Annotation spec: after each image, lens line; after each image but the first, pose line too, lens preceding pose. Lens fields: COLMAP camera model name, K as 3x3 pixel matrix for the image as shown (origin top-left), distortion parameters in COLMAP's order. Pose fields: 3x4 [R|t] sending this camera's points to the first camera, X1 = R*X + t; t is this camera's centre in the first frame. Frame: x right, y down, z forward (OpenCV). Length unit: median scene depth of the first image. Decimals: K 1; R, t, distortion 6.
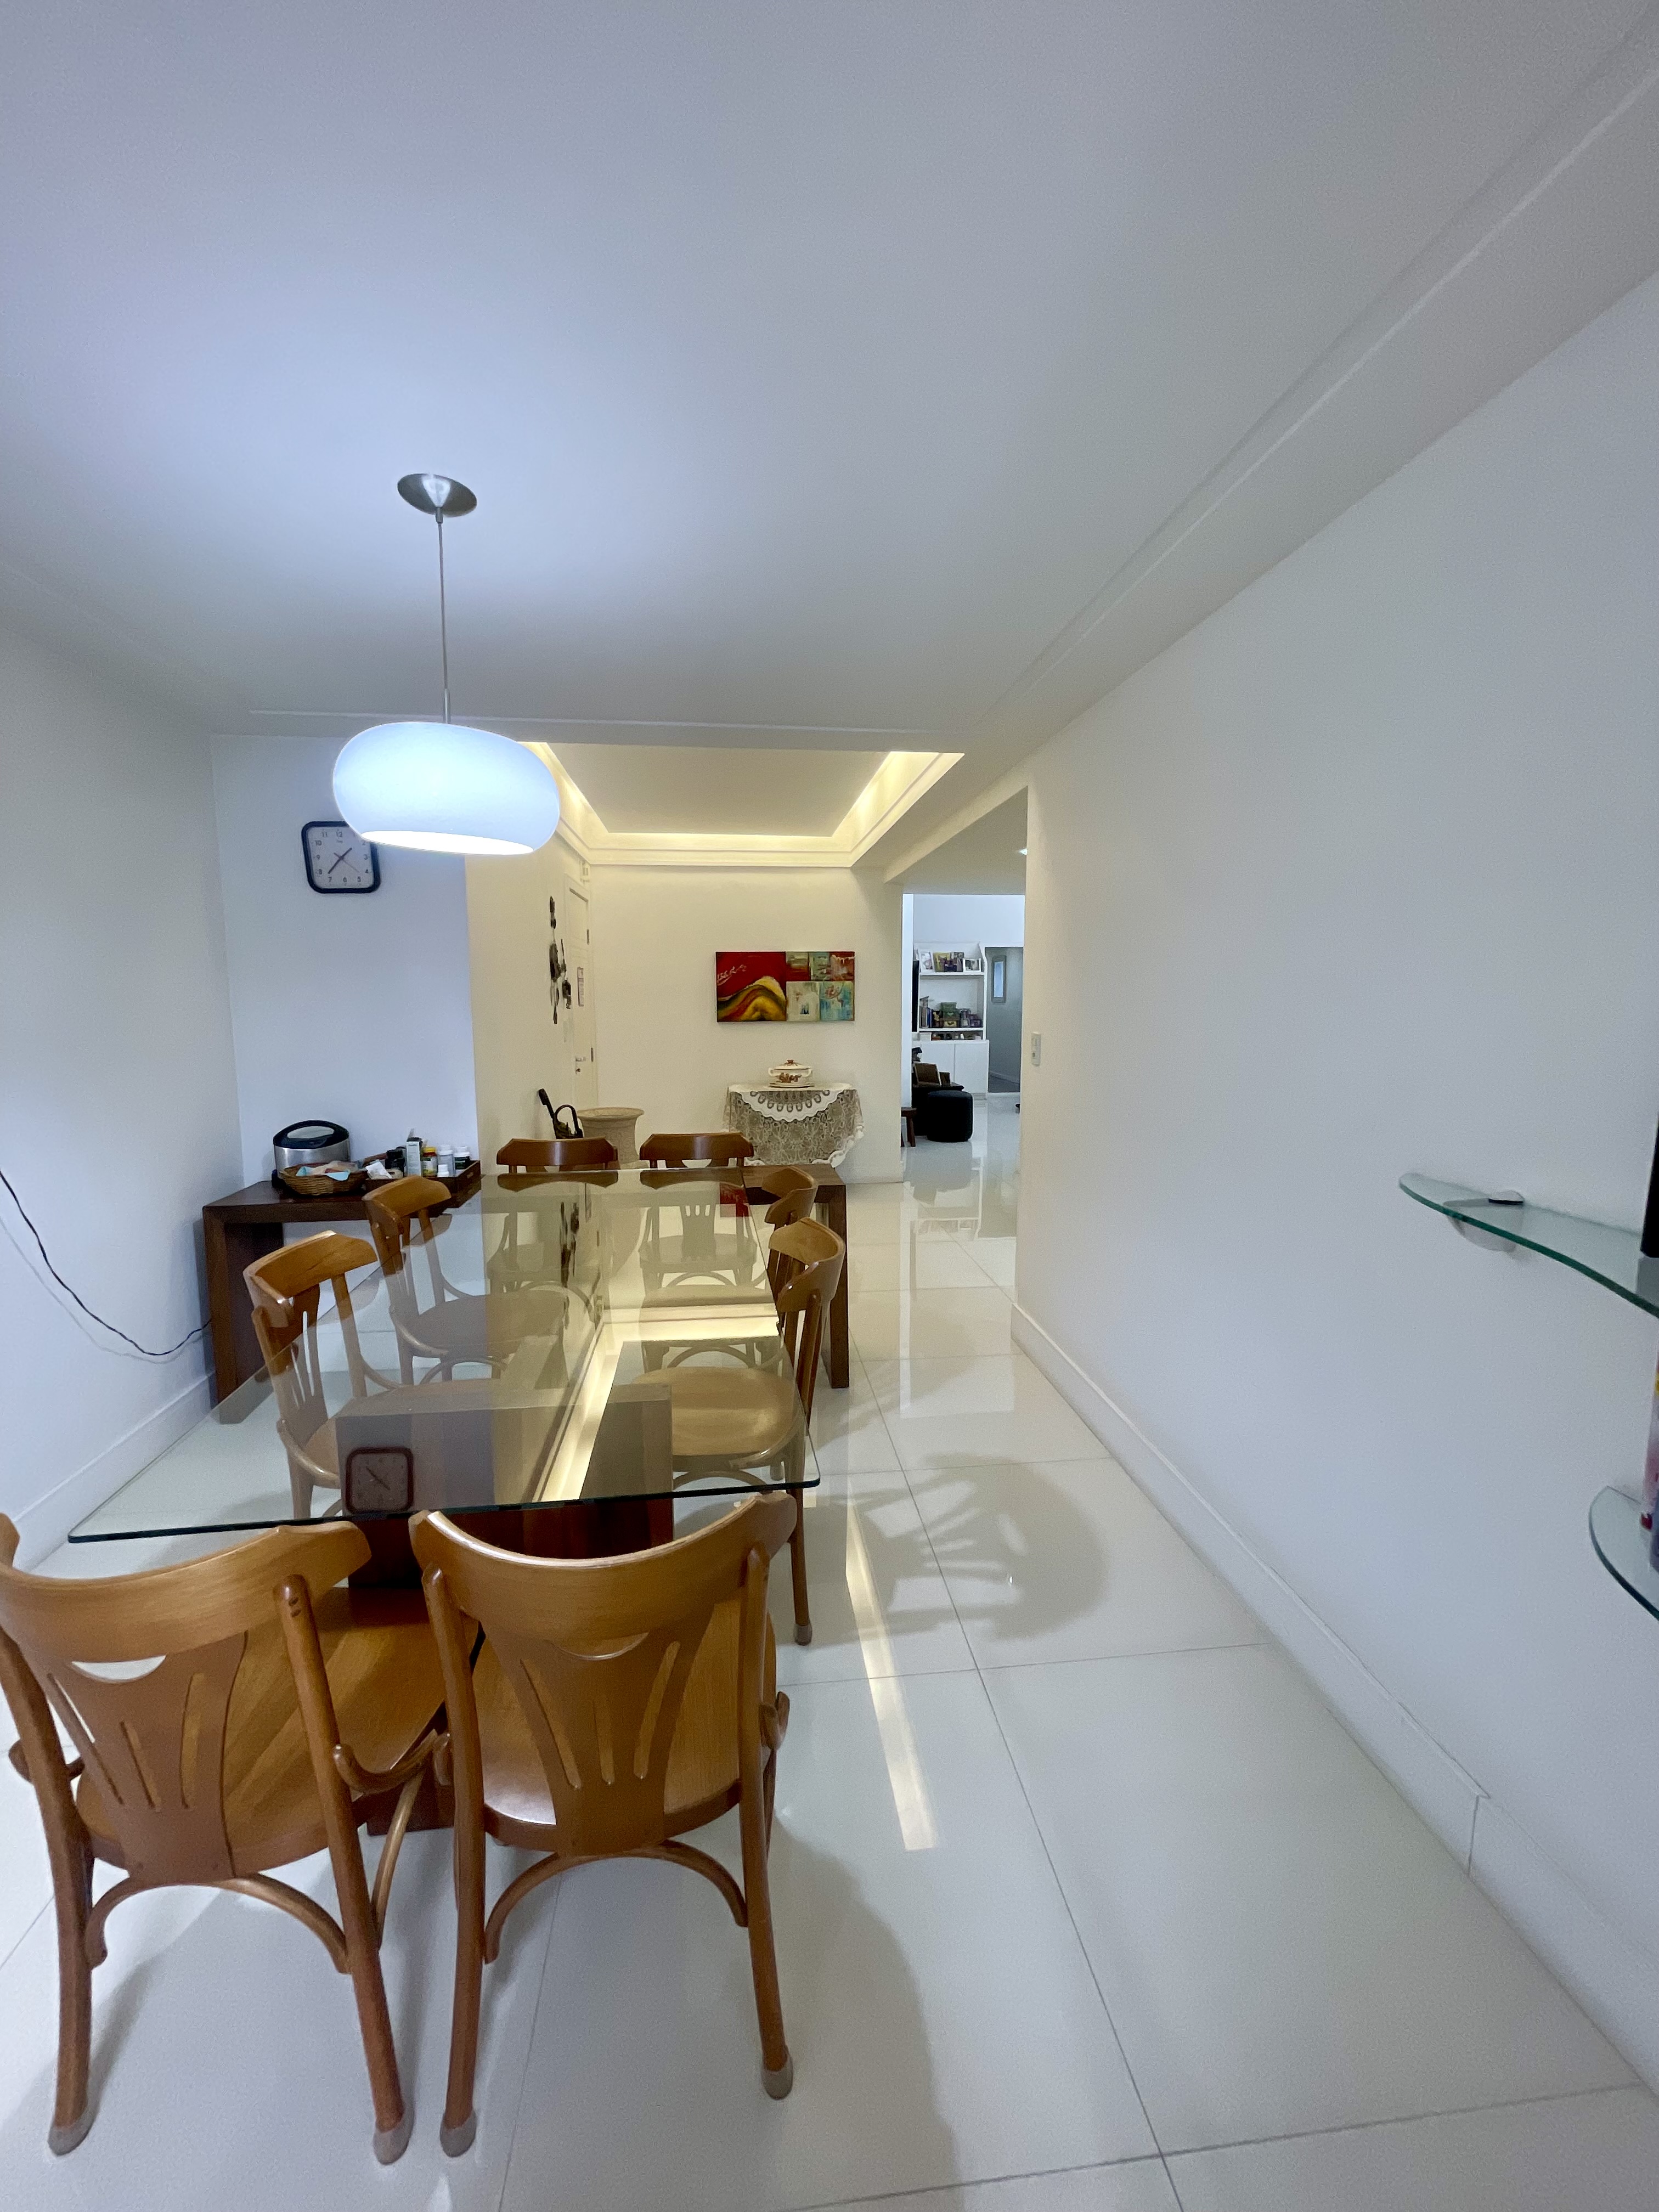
lens RADIAL K [[889.5, 0, 836.7], [0, 889.5, 1108.3], [0, 0, 1]] dist [-0.000783, 0.000948]
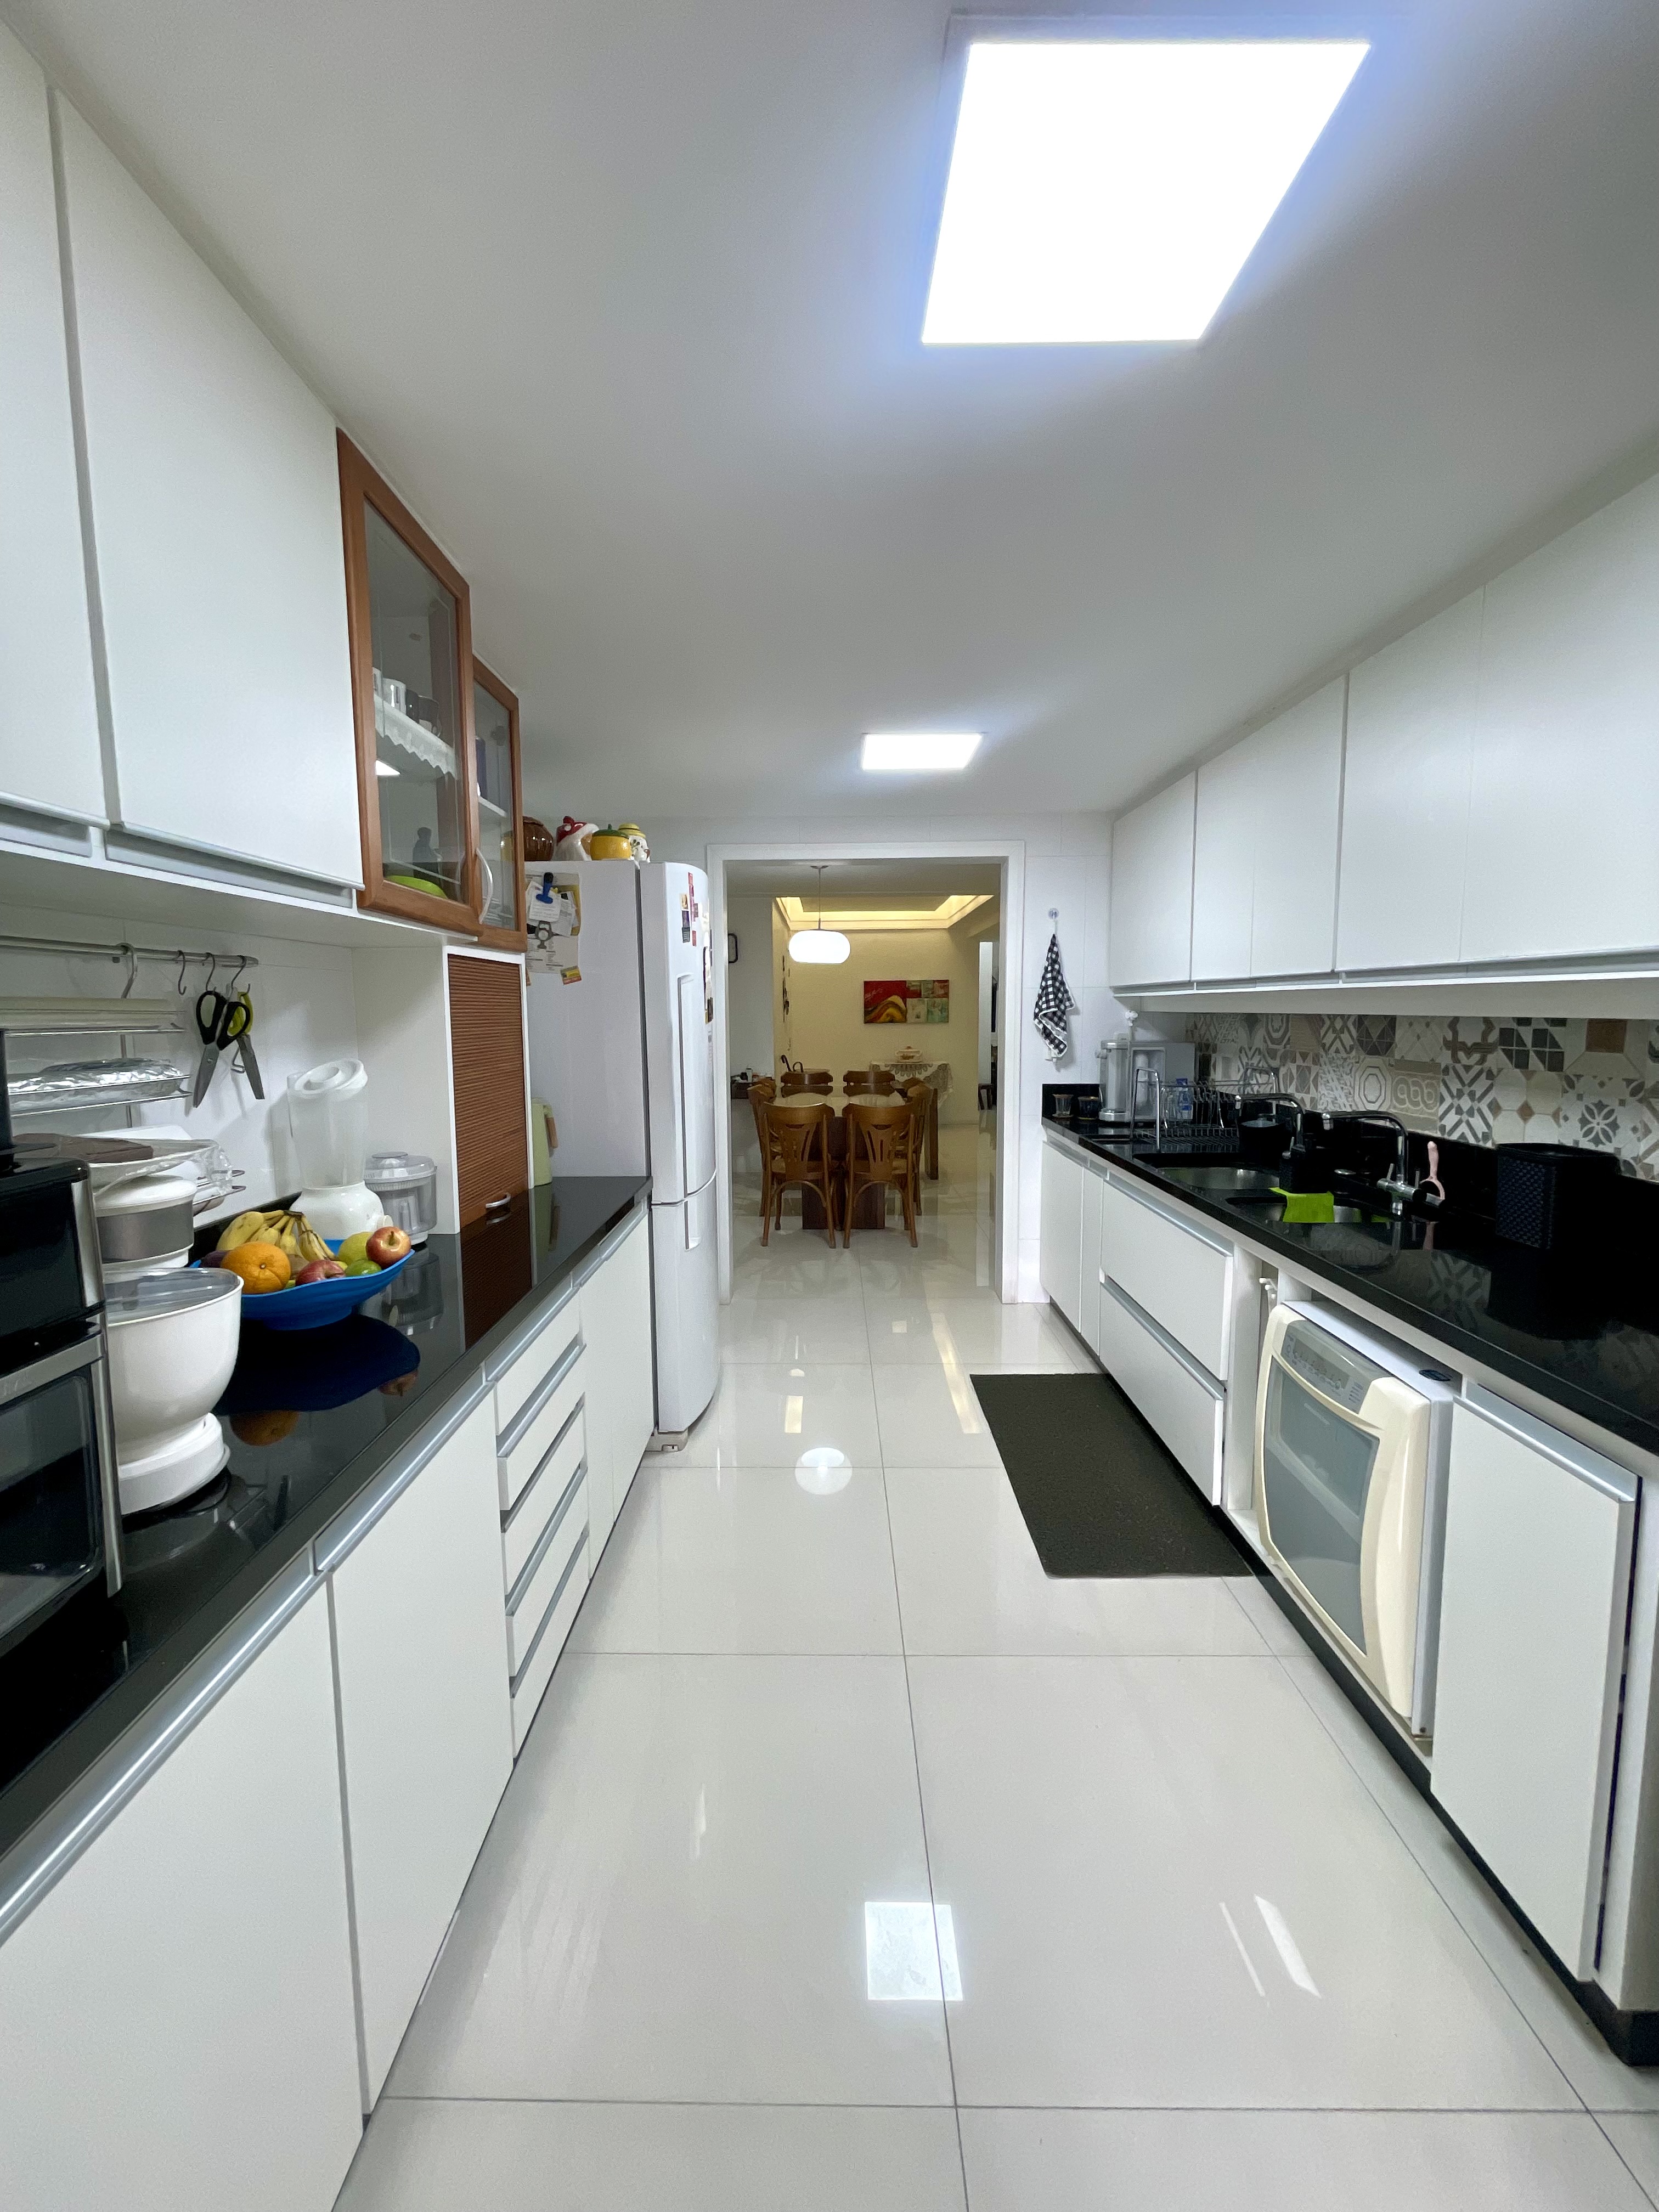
lens RADIAL K [[889.5, 0, 817.8], [0, 889.5, 1101.3], [0, 0, 1]] dist [-0.000783, 0.000948]
pose [[0.989918, 0.009519, -0.141319, 0.014377], [-0.012836, 0.999663, -0.022581, 0.084114], [0.141056, 0.024167, 0.989707, -0.629799]]
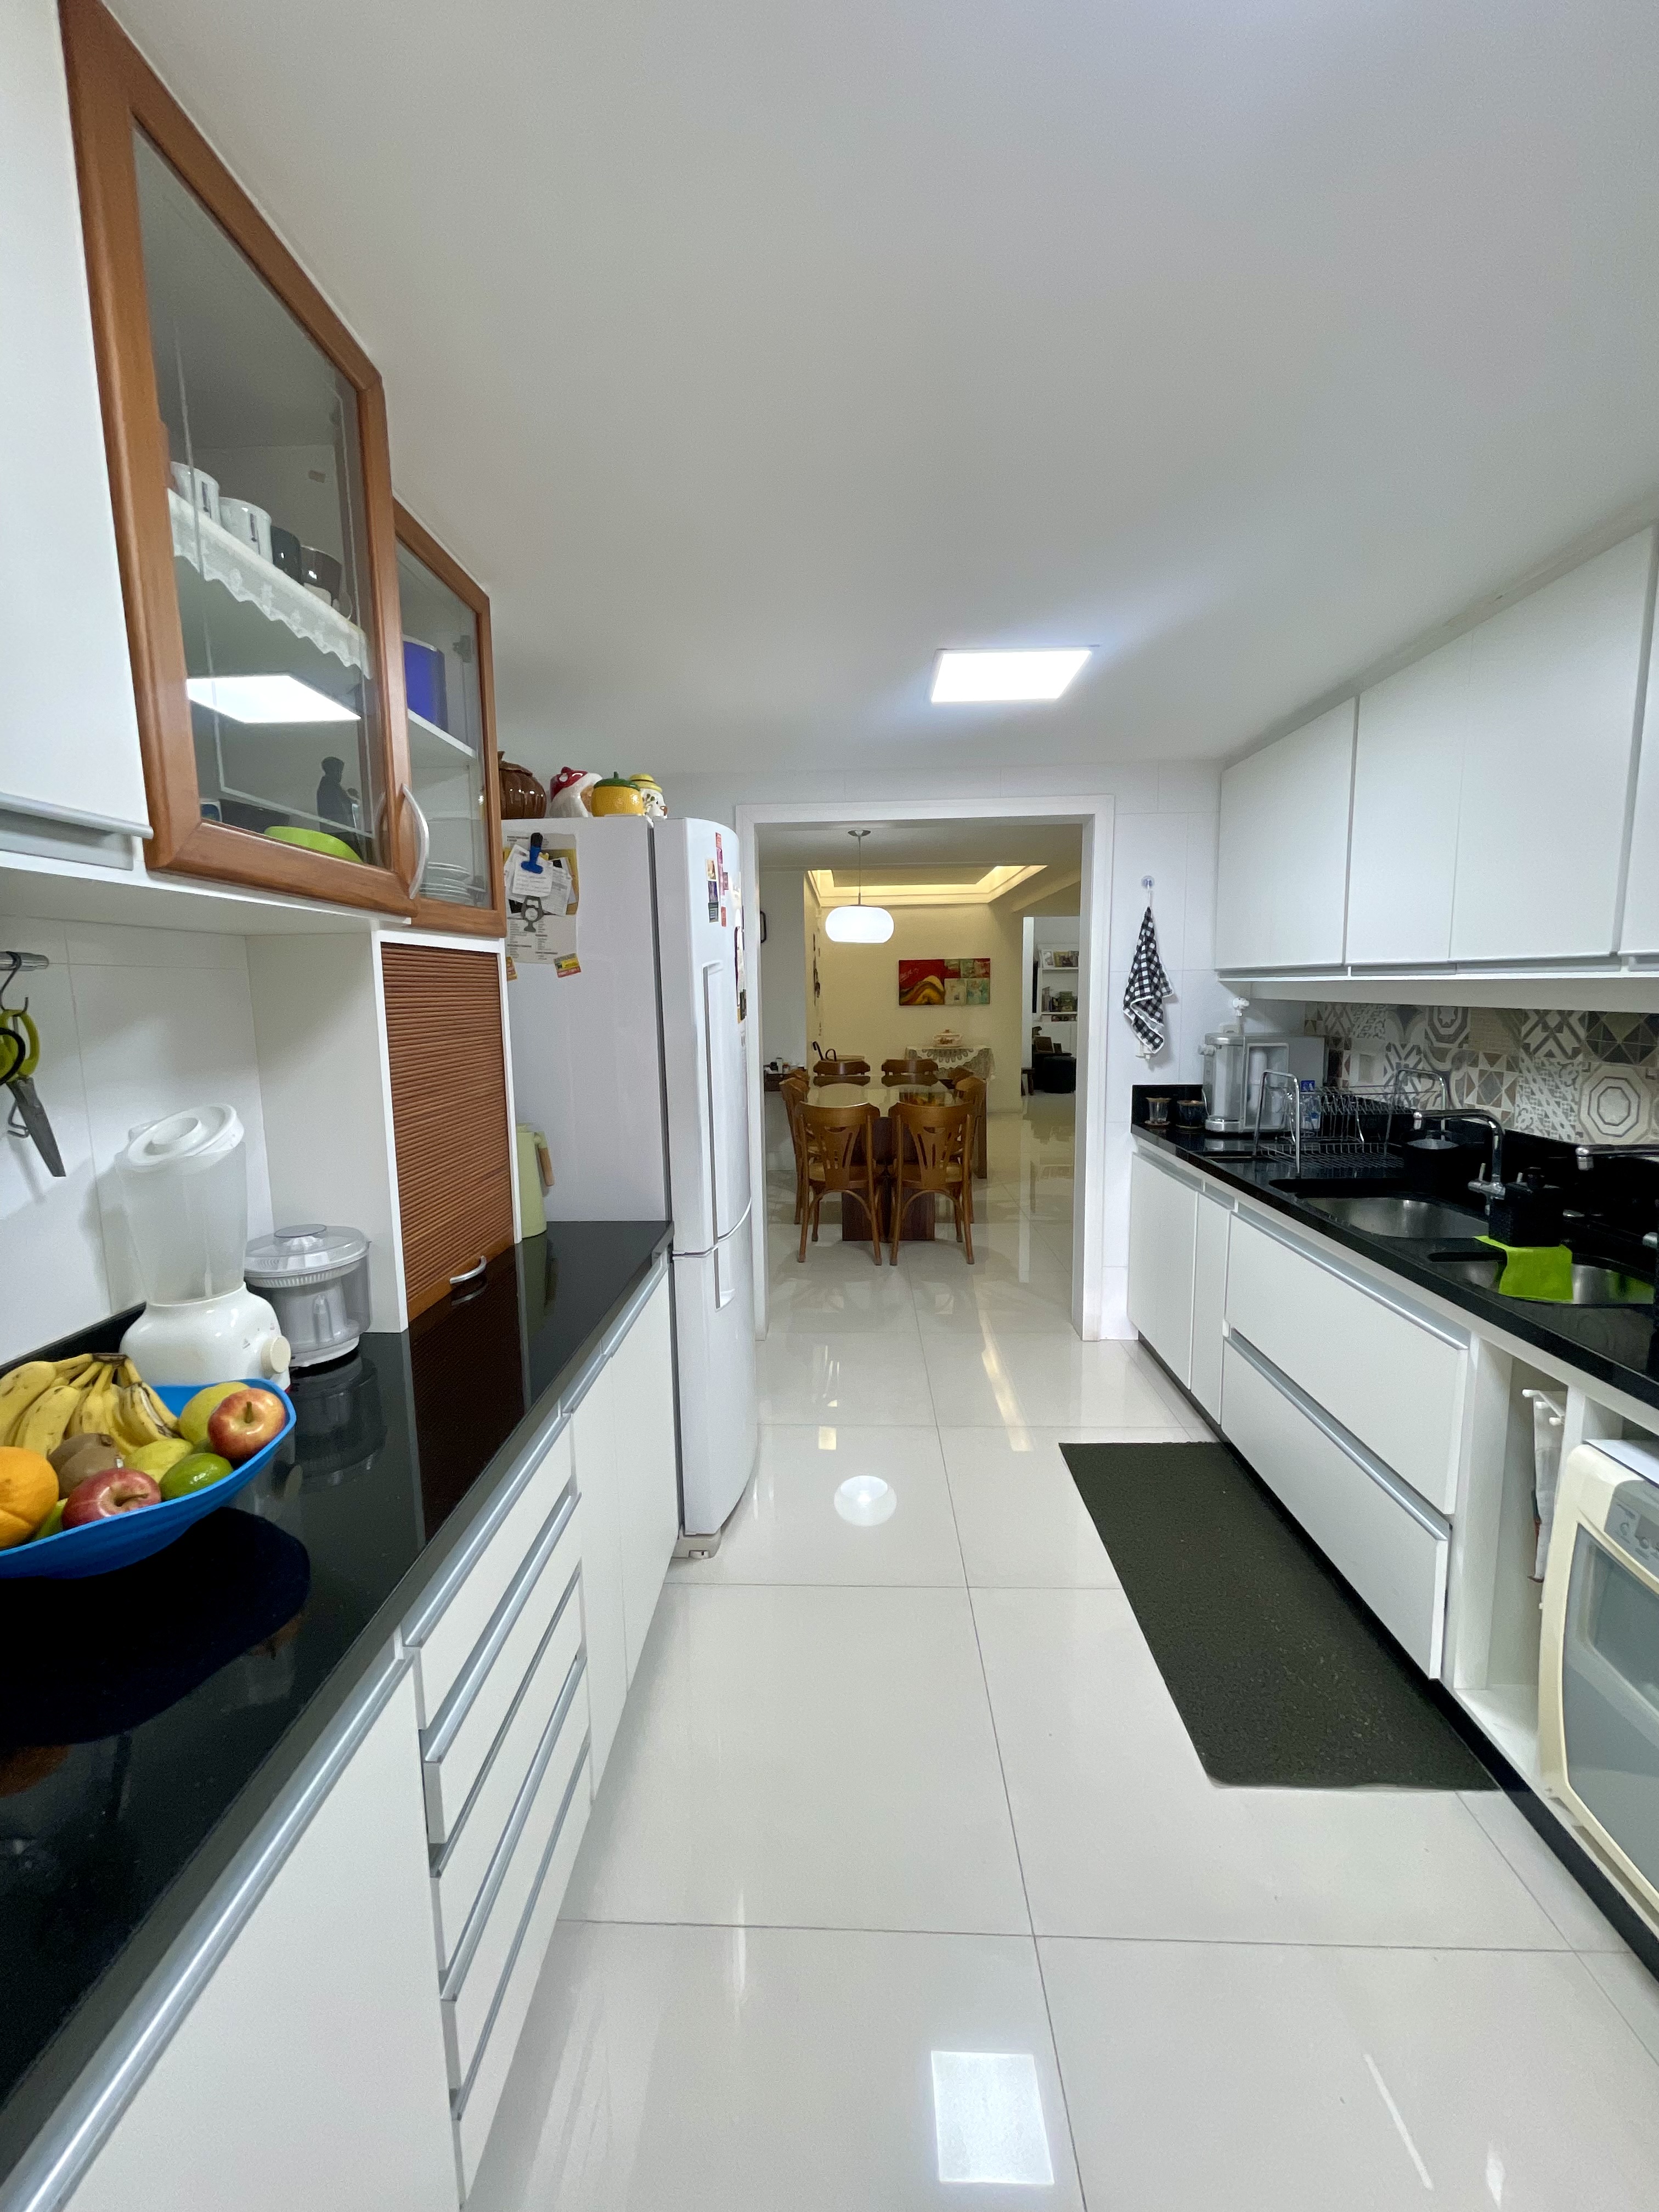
lens RADIAL K [[889.5, 0, 820.9], [0, 889.5, 1103.1], [0, 0, 1]] dist [-0.000783, 0.000948]
pose [[0.986465, 0.008793, -0.163736, -0.014330], [-0.008084, 0.999955, 0.005000, 0.065087], [0.163773, -0.003609, 0.986491, -0.541323]]
